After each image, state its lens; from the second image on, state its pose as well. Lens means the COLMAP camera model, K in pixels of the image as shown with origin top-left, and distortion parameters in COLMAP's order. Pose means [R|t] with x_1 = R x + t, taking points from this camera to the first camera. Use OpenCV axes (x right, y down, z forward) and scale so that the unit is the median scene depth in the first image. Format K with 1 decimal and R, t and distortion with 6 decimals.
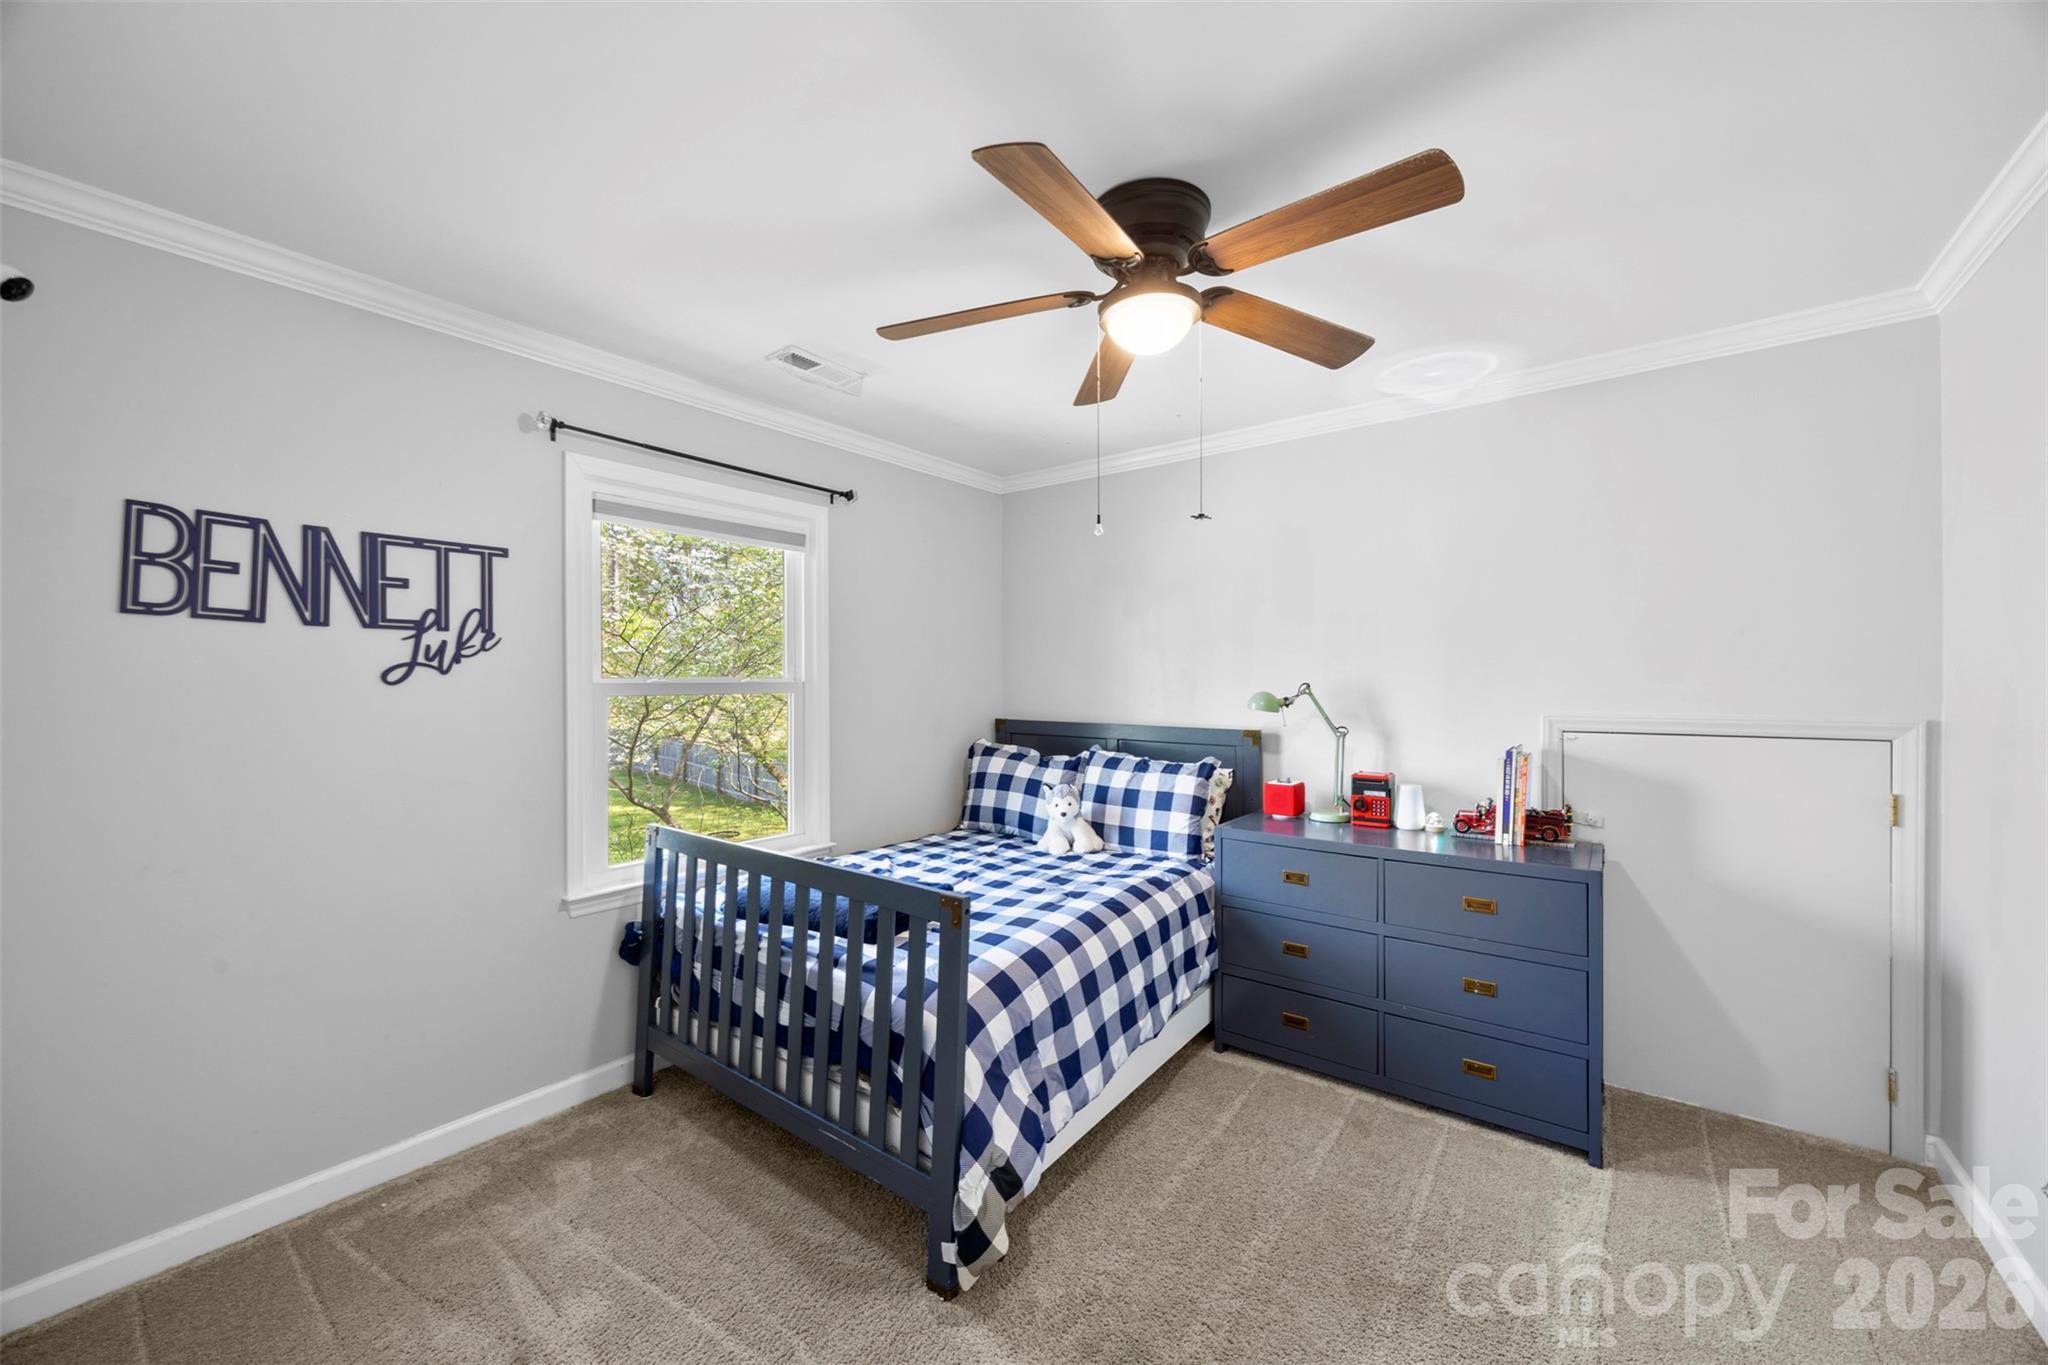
lens RADIAL K [[775.6, 0, 1016.5], [0, 775.6, 679.5], [0, 0, 1]] dist [-0.002662, 0.000058]
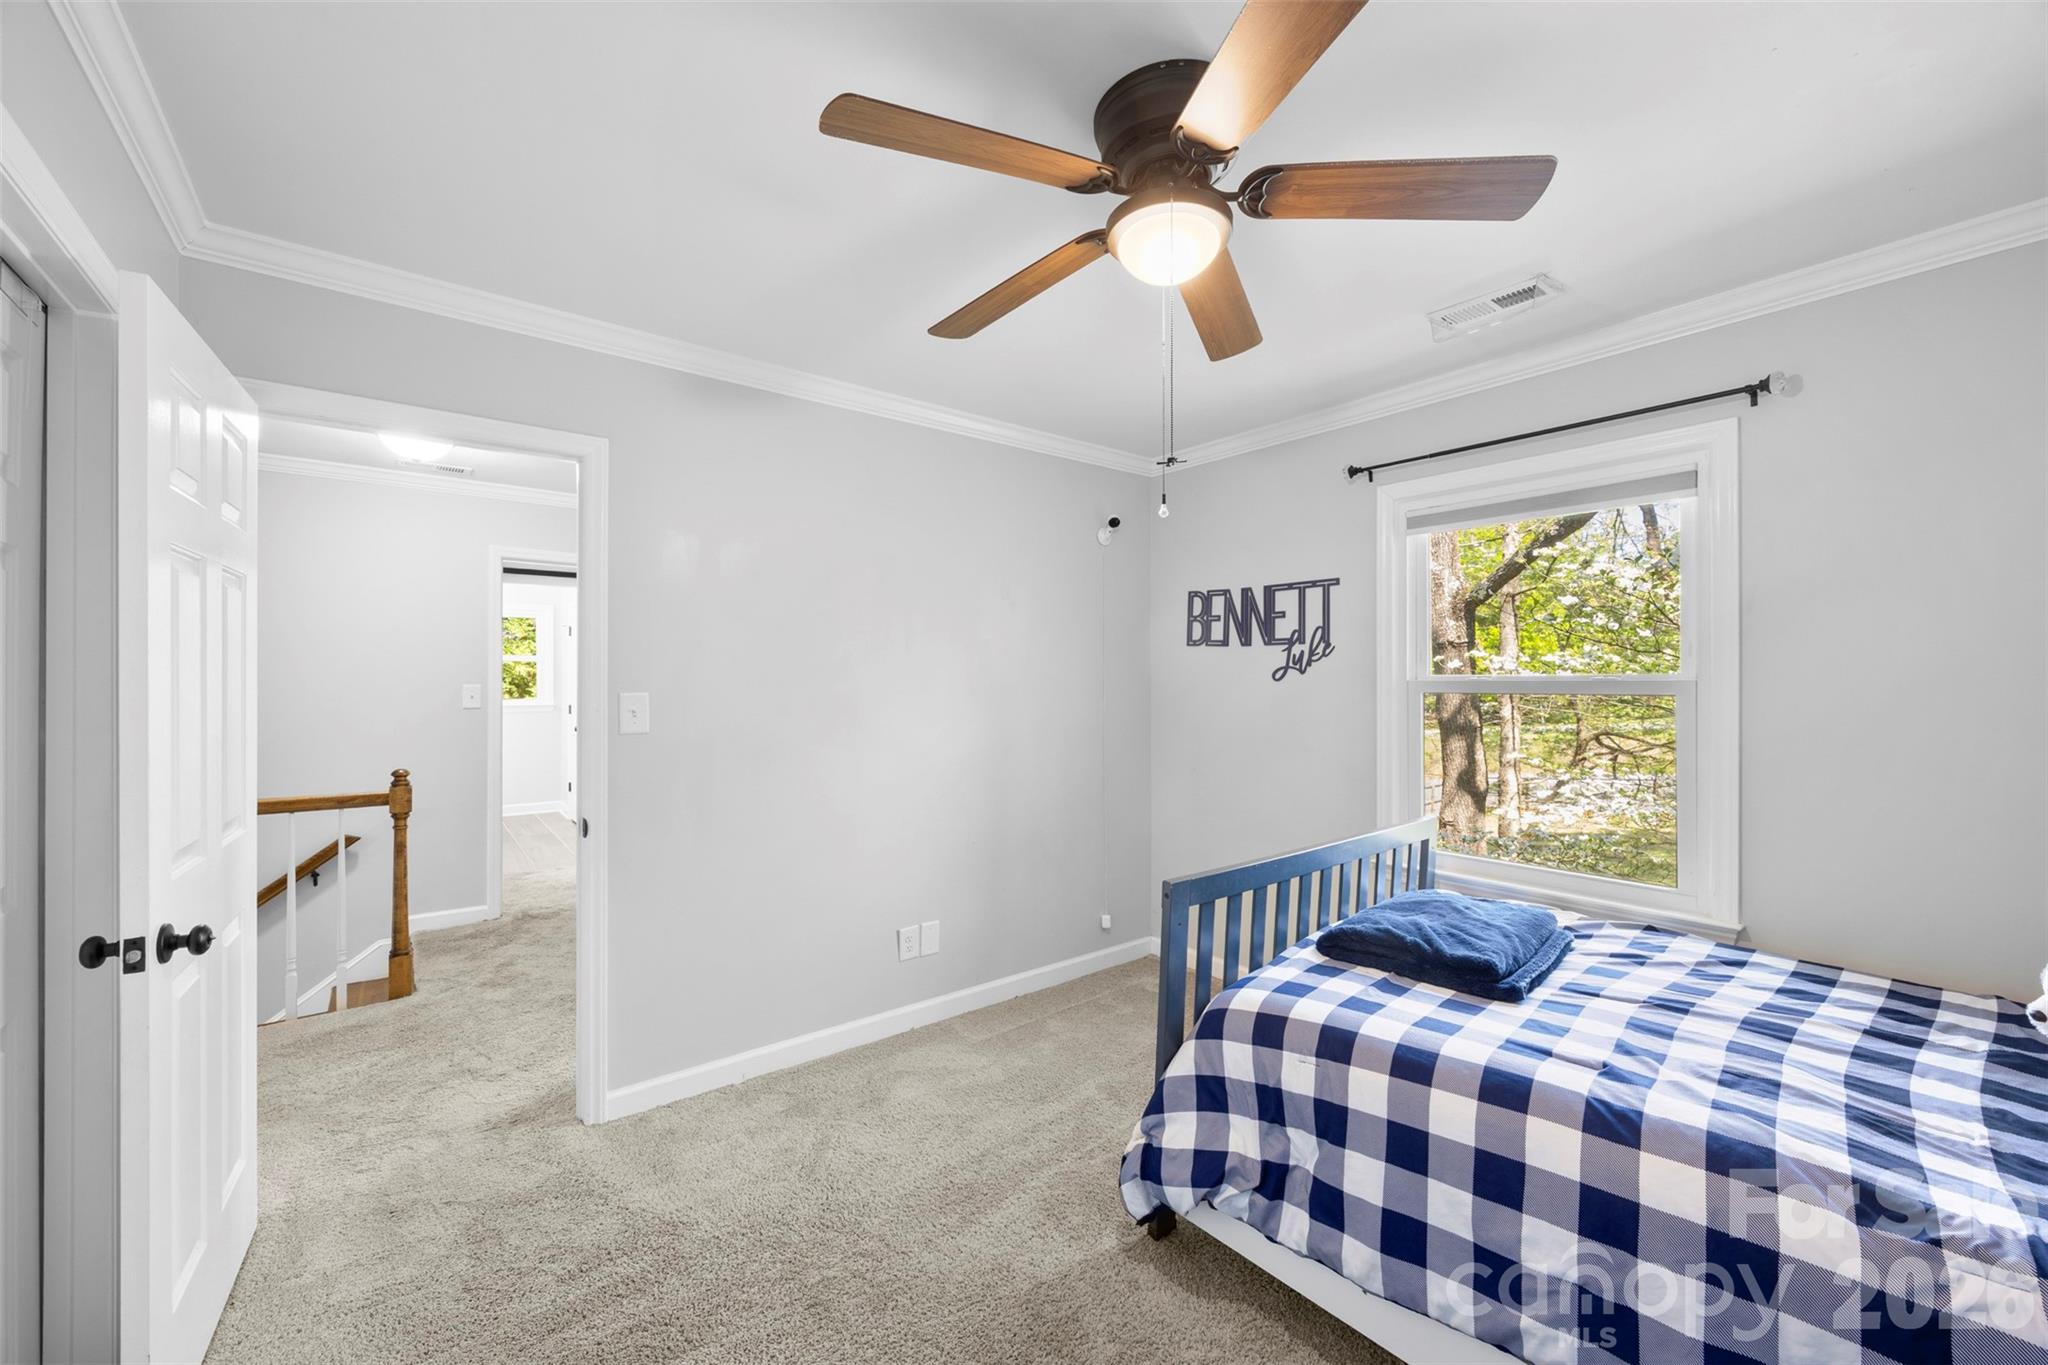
lens RADIAL K [[775.6, 0, 1016.5], [0, 775.6, 679.5], [0, 0, 1]] dist [-0.002662, 0.000058]
pose [[-0.228694, 0.003288, -0.973493, 0.810216], [0.001912, 0.999994, 0.002928, -0.001424], [0.973496, -0.001192, -0.228699, 0.829734]]
